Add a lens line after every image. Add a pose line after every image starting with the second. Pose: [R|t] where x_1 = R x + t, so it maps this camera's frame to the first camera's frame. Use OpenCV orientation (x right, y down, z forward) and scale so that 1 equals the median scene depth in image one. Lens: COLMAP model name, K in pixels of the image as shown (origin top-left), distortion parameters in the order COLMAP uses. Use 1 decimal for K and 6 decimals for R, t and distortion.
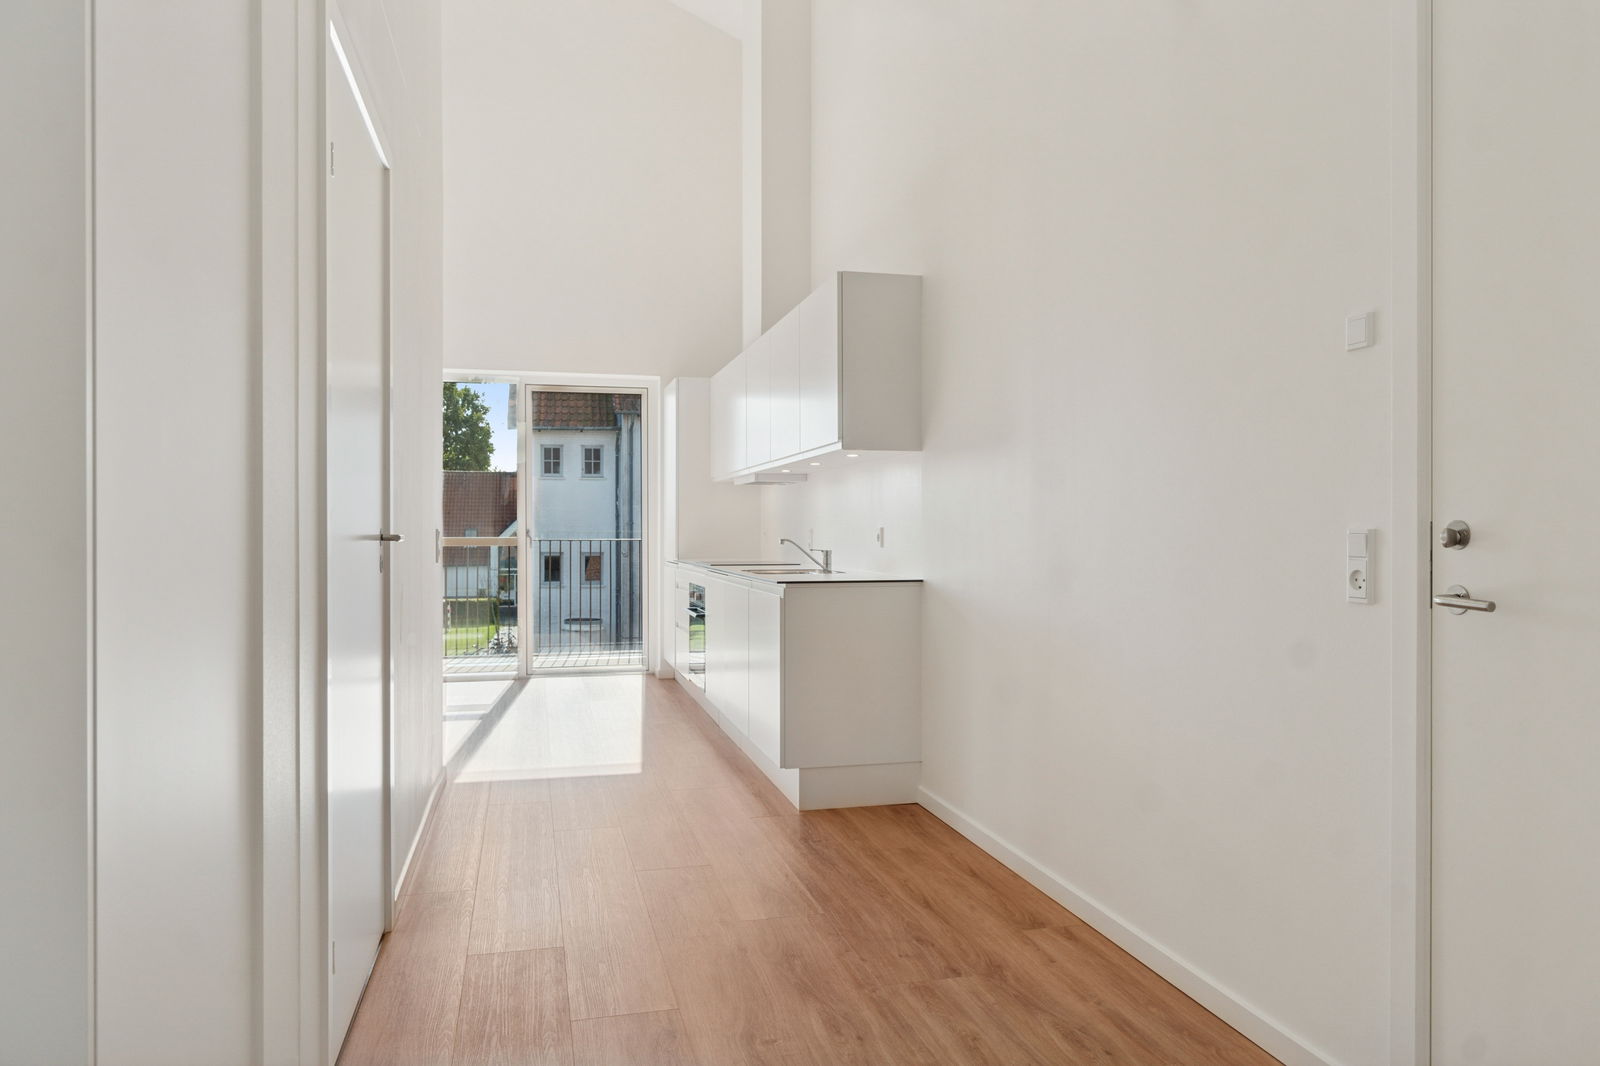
lens RADIAL K [[1007.2, 0, 806.8], [0, 1007.2, 532.8], [0, 0, 1]] dist [-0.004322, -0.000449]
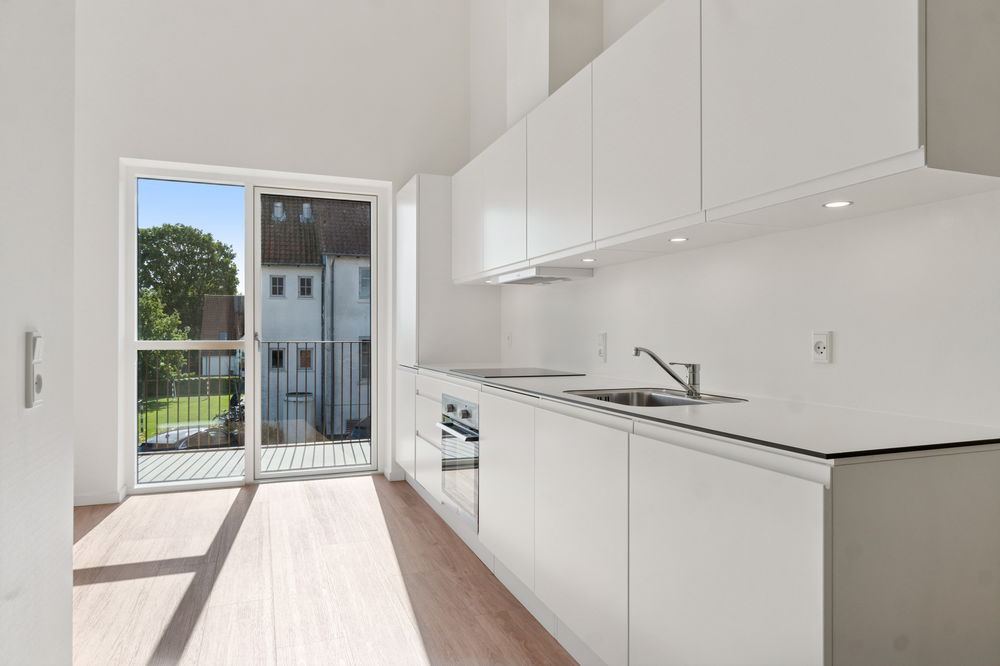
lens RADIAL K [[610.9, 0, 493.9], [0, 610.9, 331.4], [0, 0, 1]] dist [0.012762, 0.001083]
pose [[0.995643, 0.002222, 0.093216, -0.055676], [-0.001635, 0.999978, -0.006367, -0.000795], [-0.093228, 0.006187, 0.995626, 0.210017]]
